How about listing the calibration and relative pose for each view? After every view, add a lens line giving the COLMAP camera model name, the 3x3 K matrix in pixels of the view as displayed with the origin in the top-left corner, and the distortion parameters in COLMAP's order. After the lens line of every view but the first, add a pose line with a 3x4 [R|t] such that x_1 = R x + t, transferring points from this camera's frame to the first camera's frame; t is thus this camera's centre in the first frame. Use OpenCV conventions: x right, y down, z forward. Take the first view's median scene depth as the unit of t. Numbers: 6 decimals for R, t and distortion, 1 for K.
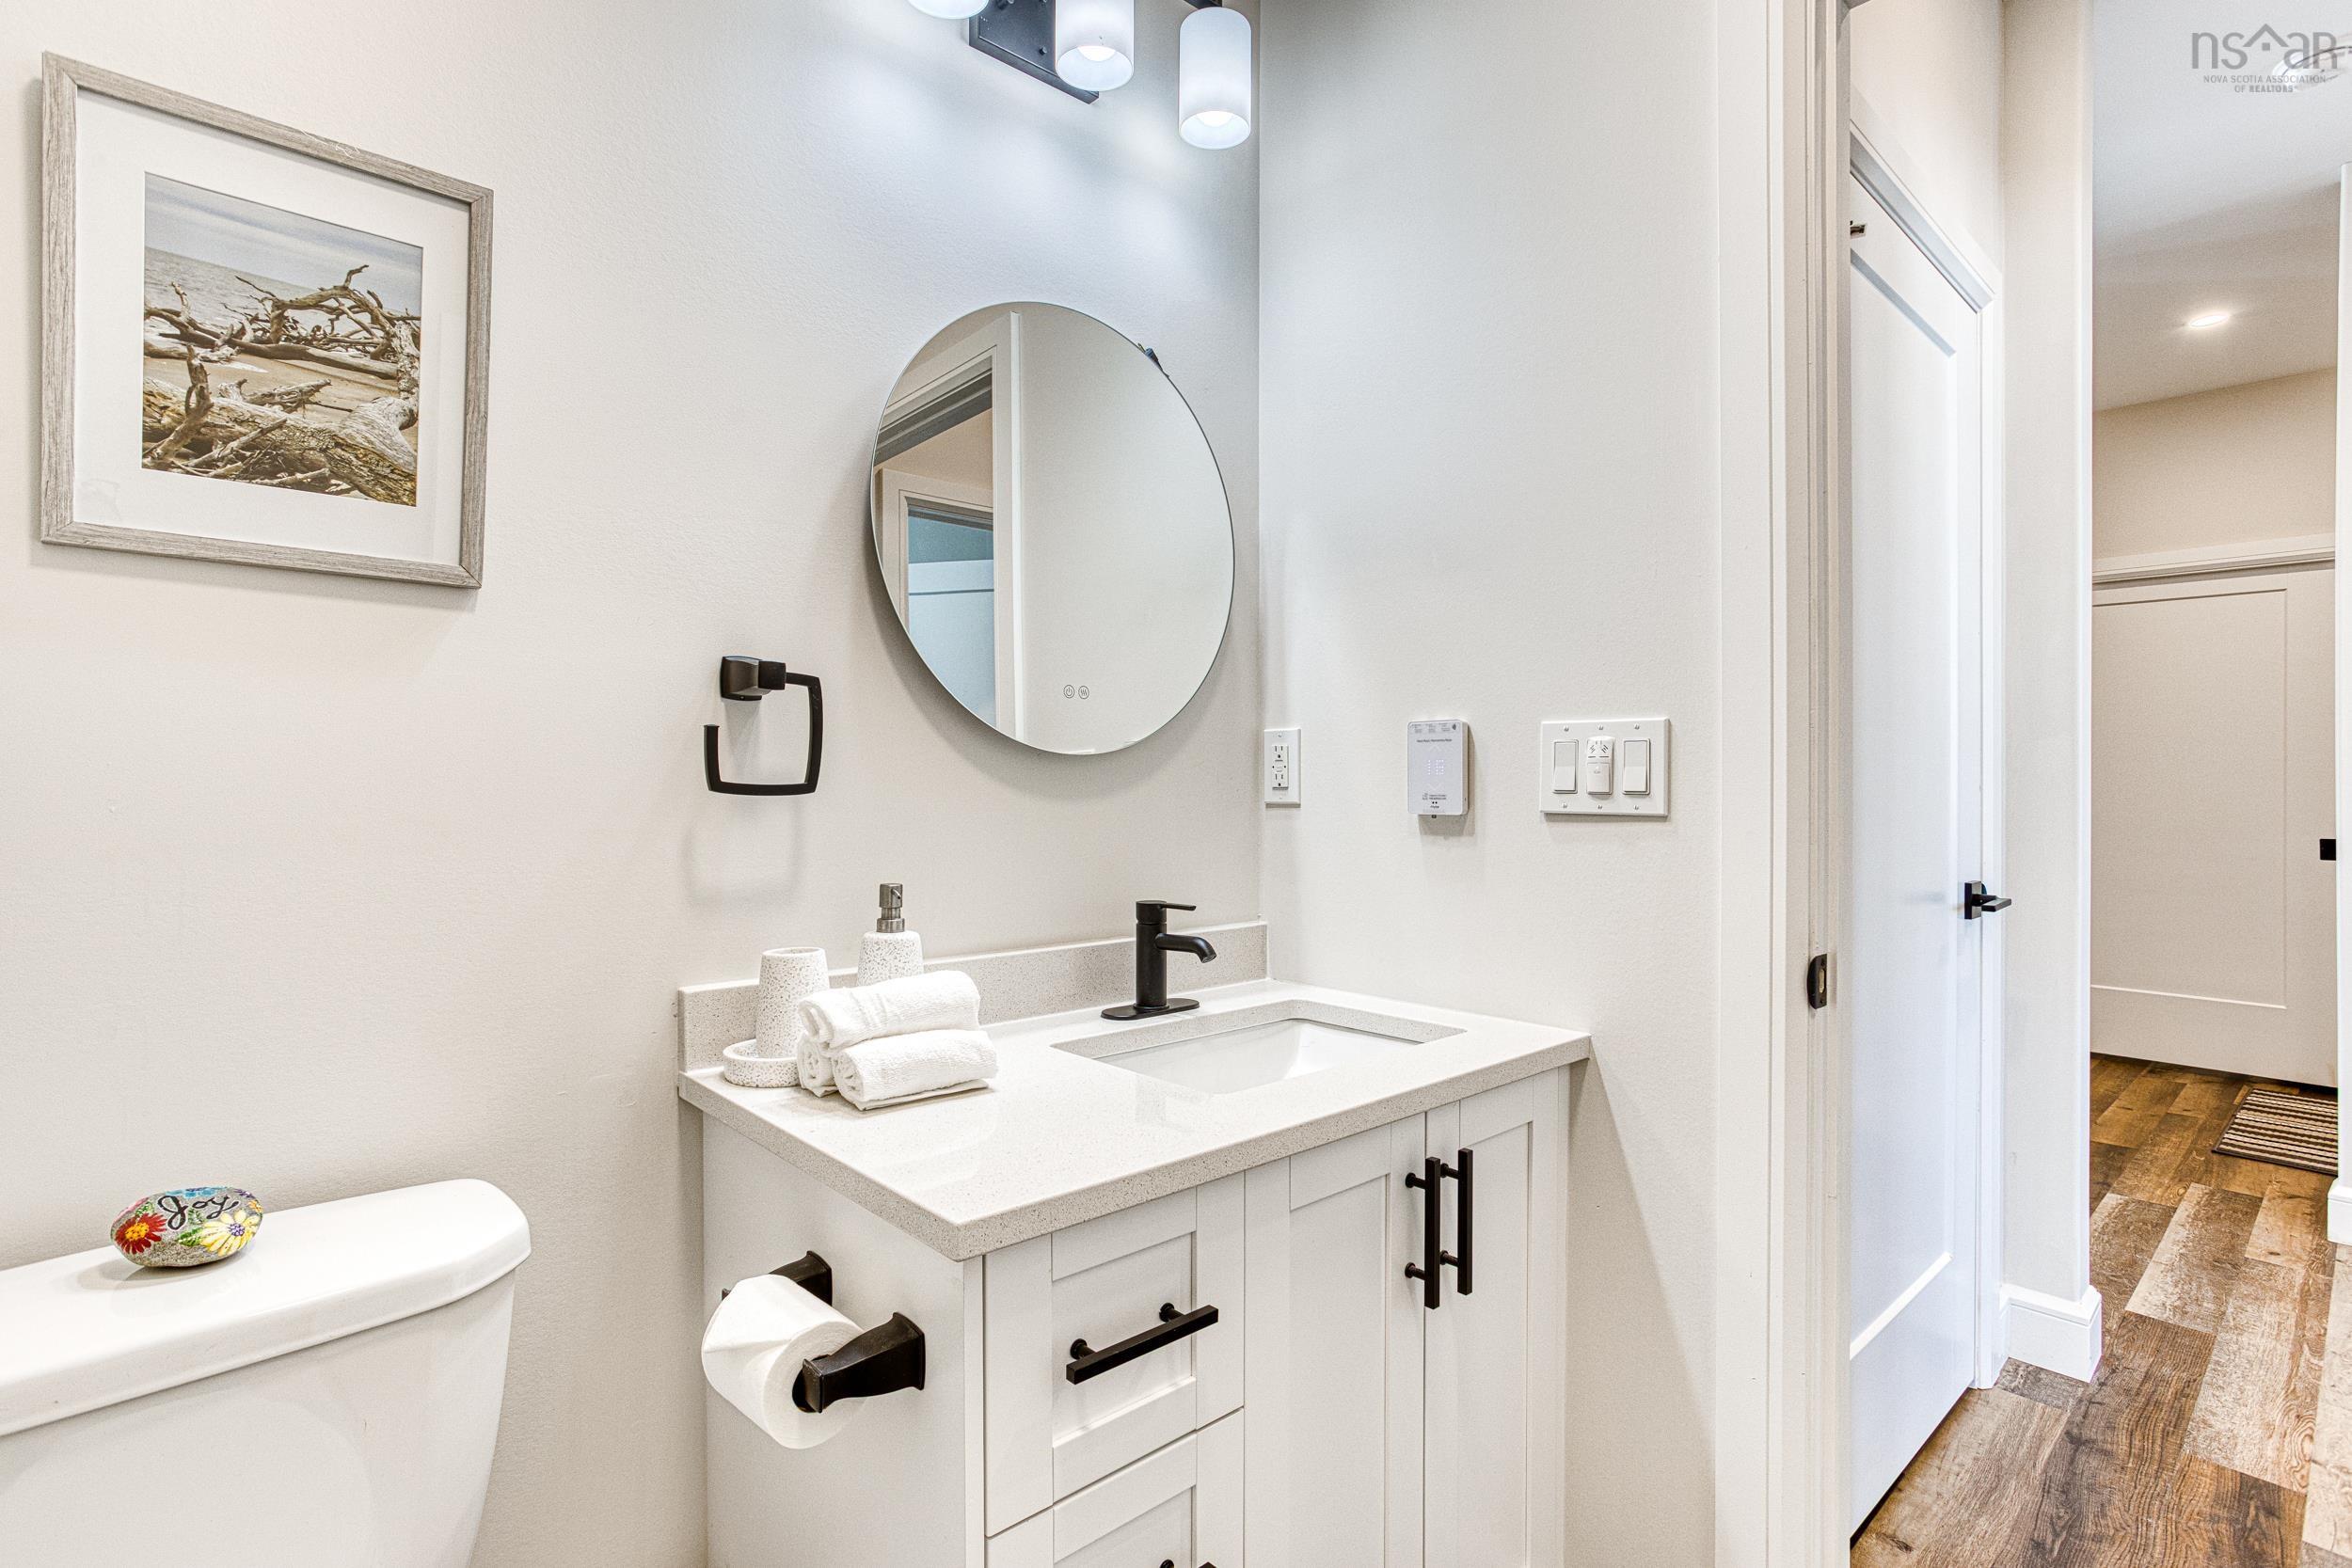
lens RADIAL K [[1138.6, 0, 1166.9], [0, 1138.6, 781.4], [0, 0, 1]] dist [-0.049650, 0.027132]
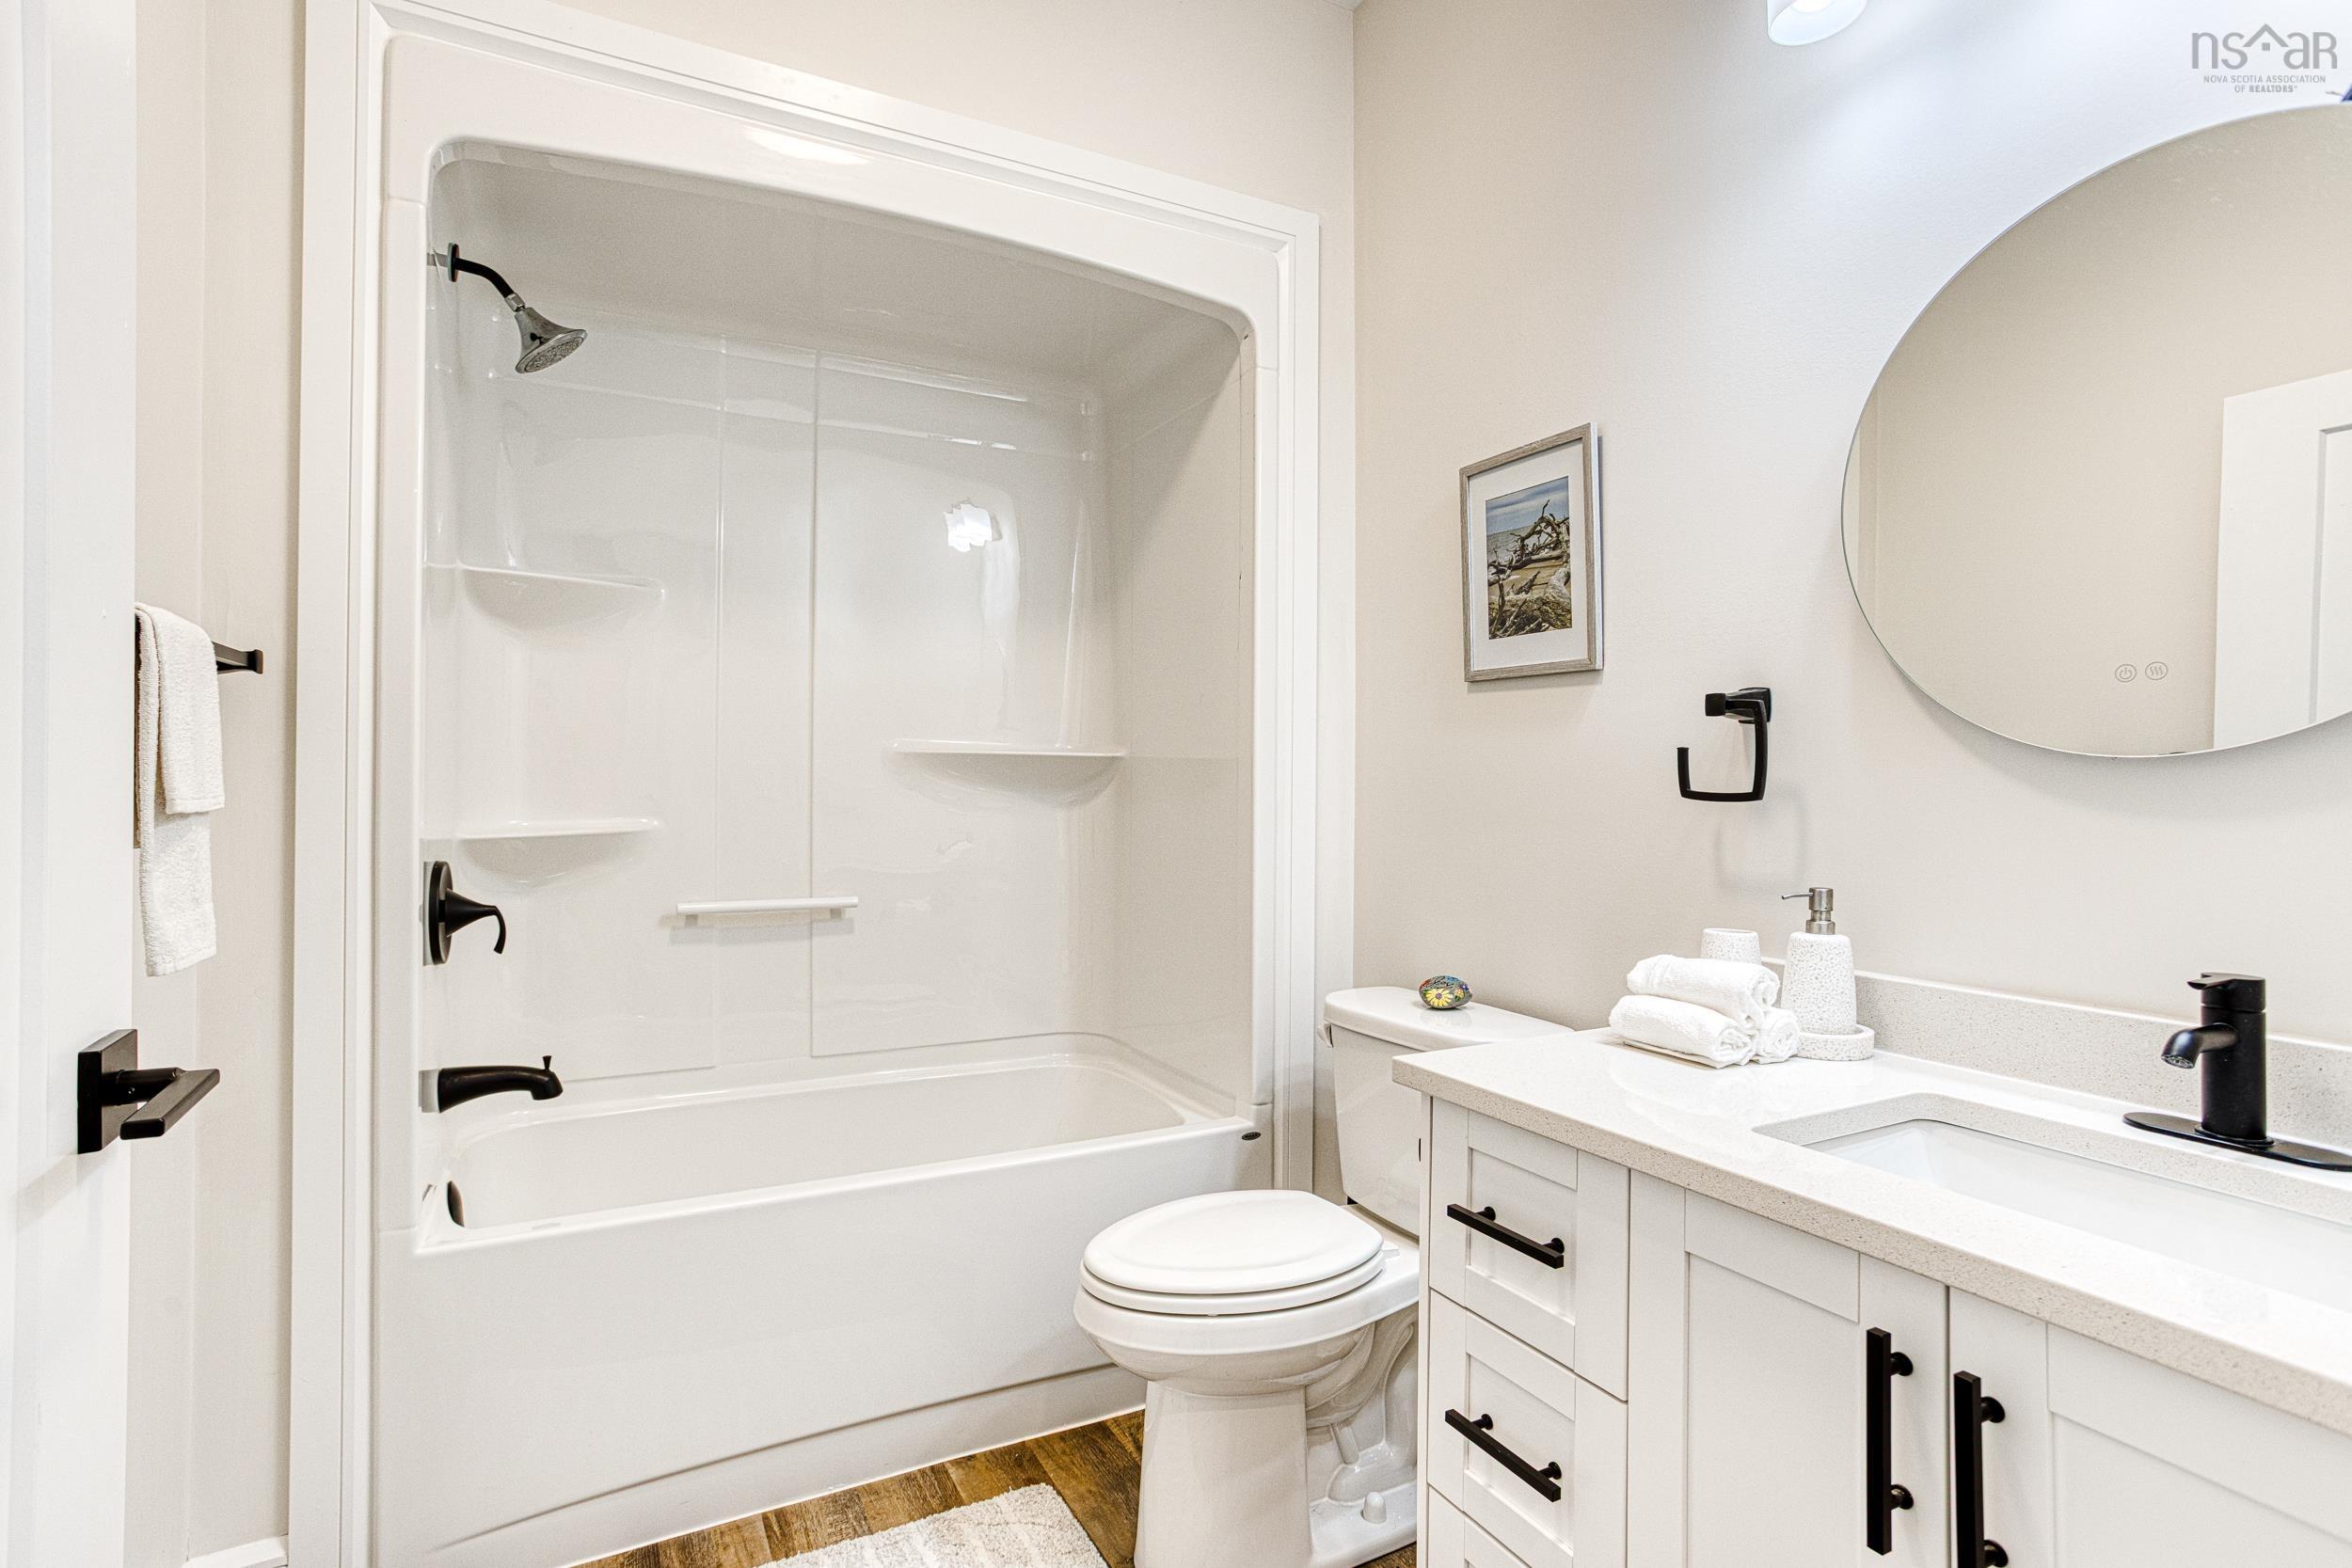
lens RADIAL K [[1138.6, 0, 1166.9], [0, 1138.6, 781.4], [0, 0, 1]] dist [-0.049650, 0.027132]
pose [[-0.251622, -0.008276, -0.967790, 1.169065], [-0.009830, 0.999934, -0.005995, 0.004119], [0.967776, 0.008005, -0.251687, 0.856285]]
